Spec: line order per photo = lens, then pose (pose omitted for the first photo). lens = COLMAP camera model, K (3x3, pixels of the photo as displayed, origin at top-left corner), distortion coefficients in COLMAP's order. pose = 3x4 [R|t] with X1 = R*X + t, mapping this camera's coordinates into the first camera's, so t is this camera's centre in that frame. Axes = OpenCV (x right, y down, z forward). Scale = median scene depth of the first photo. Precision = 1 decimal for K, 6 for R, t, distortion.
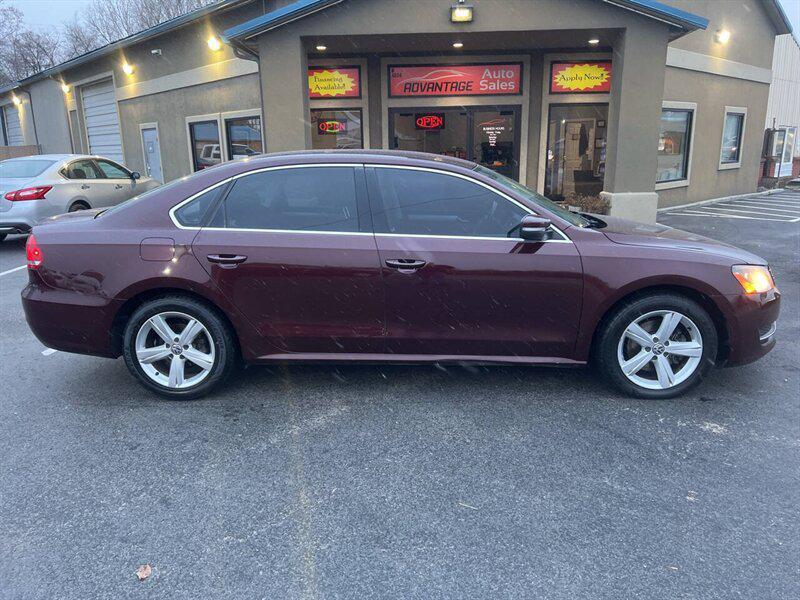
lens RADIAL K [[600.0, 0, 396.0], [0, 600.0, 298.5], [0, 0, 1]] dist [0.033660, -0.039414]
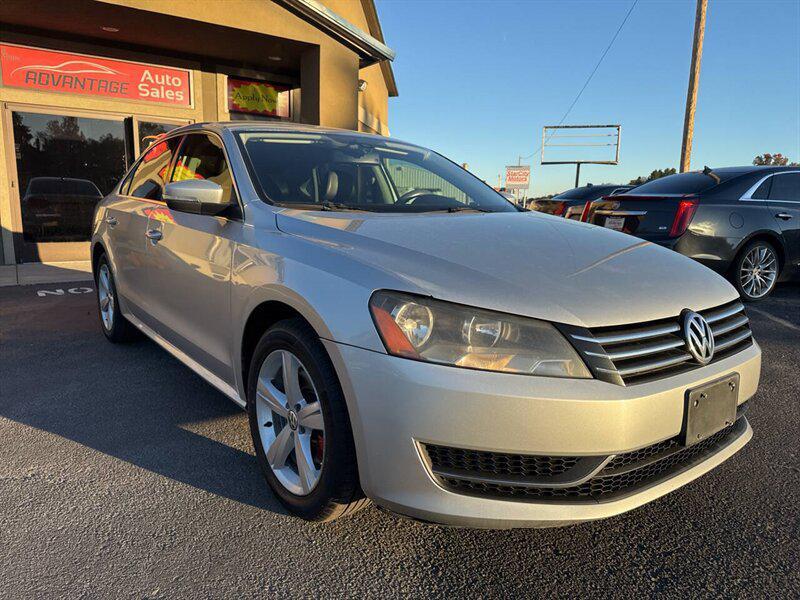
lens RADIAL K [[561.2, 0, 398.5], [0, 561.2, 300.1], [0, 0, 1]] dist [0.028486, -0.038618]
pose [[0.786696, -0.072780, 0.613035, -0.067040], [0.114089, 0.993061, -0.028512, -0.018128], [-0.606706, 0.092371, 0.789541, 0.232102]]
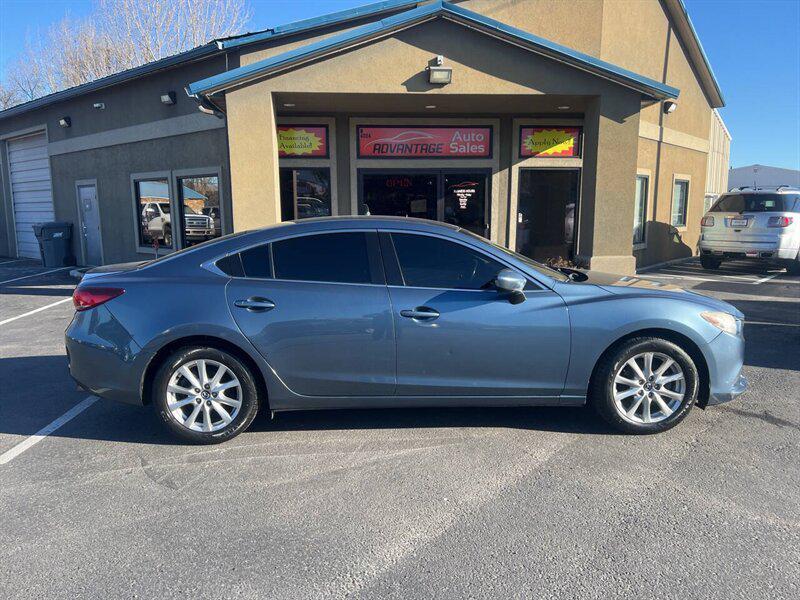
lens RADIAL K [[600.0, 0, 396.1], [0, 600.0, 305.8], [0, 0, 1]] dist [0.033660, -0.039414]
pose [[0.993150, -0.007984, 0.116569, -0.065068], [0.017769, 0.996379, -0.083140, -0.016062], [-0.115483, 0.084642, 0.989697, 0.058946]]
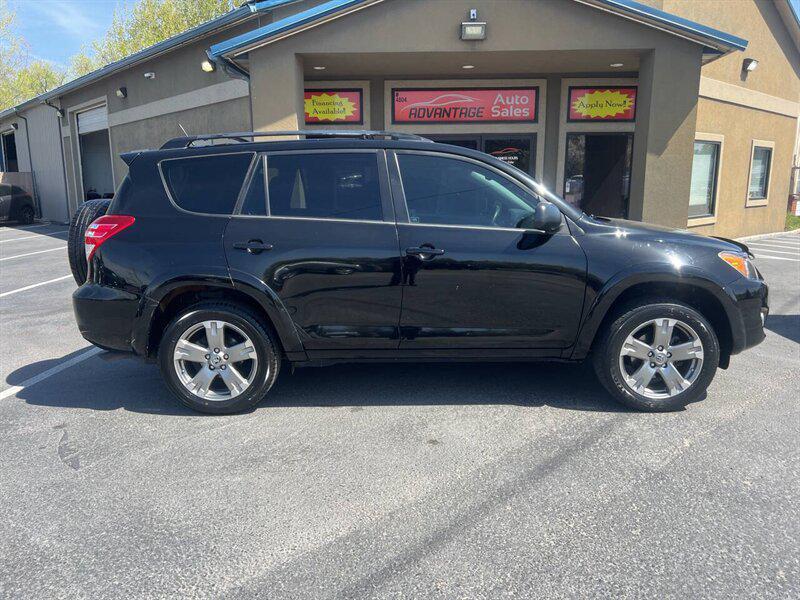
lens RADIAL K [[600.0, 0, 399.3], [0, 600.0, 302.8], [0, 0, 1]] dist [0.033660, -0.039414]
pose [[0.999886, 0.014434, -0.004515, 0.006541], [-0.014631, 0.998775, -0.047277, -0.016058], [0.003827, 0.047338, 0.998872, 0.093651]]
